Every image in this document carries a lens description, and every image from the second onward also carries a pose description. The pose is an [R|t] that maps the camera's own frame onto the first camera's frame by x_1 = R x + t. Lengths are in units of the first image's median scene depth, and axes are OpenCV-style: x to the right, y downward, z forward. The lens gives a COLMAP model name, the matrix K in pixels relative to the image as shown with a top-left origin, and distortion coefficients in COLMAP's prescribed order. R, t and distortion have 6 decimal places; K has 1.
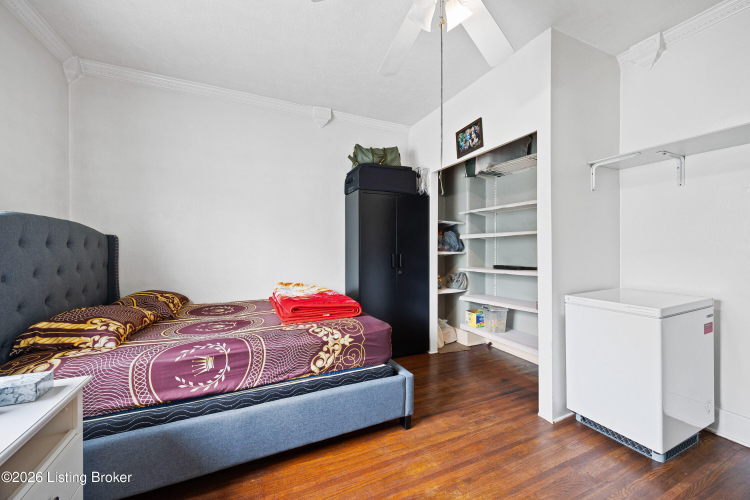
lens RADIAL K [[295.9, 0, 368.6], [0, 295.9, 247.9], [0, 0, 1]] dist [-0.001995, 0.001135]
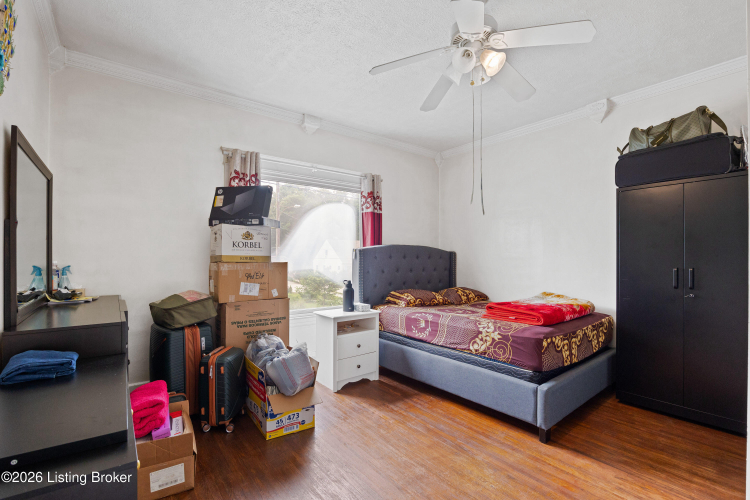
lens RADIAL K [[354.9, 0, 370.4], [0, 354.9, 253.7], [0, 0, 1]] dist [-0.002608, -0.000694]
pose [[0.199502, -0.016983, -0.979750, 1.290253], [-0.000737, 0.999847, -0.017482, 0.002658], [0.979897, 0.004209, 0.199459, 0.212554]]
